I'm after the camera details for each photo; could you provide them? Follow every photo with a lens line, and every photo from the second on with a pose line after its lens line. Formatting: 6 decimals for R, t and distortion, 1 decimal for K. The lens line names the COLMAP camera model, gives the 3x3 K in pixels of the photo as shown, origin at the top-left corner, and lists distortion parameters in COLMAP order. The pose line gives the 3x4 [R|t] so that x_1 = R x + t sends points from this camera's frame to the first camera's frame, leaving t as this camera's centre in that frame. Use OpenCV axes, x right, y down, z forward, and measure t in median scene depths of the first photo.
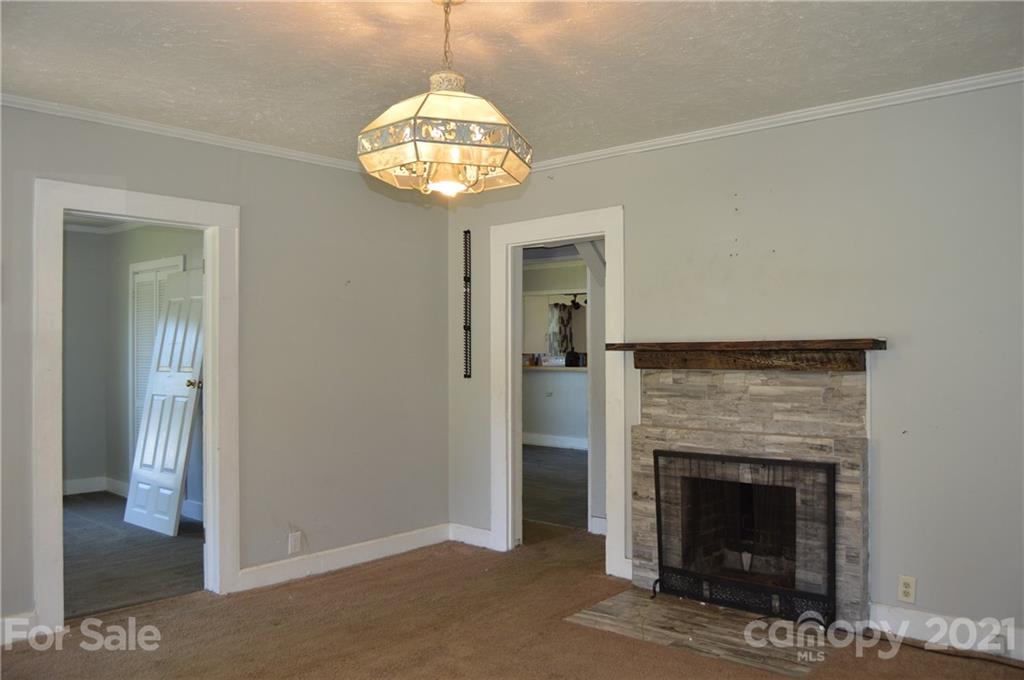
lens RADIAL K [[827.9, 0, 499.0], [0, 827.9, 335.6], [0, 0, 1]] dist [-0.049273, 0.003883]
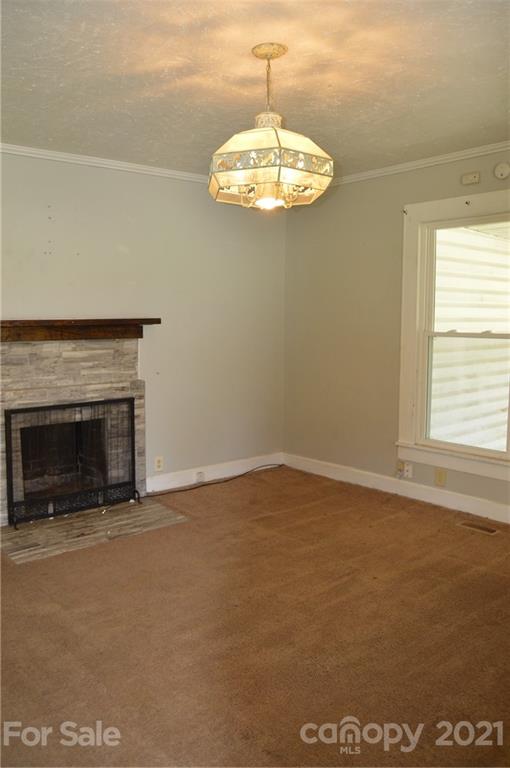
lens RADIAL K [[620.9, 0, 255.0], [0, 620.9, 384.0], [0, 0, 1]] dist [-0.049273, 0.003883]
pose [[0.155608, -0.096186, 0.983125, -0.678155], [-0.009282, 0.995062, 0.098823, 0.009978], [-0.987775, -0.024503, 0.153946, 0.546801]]
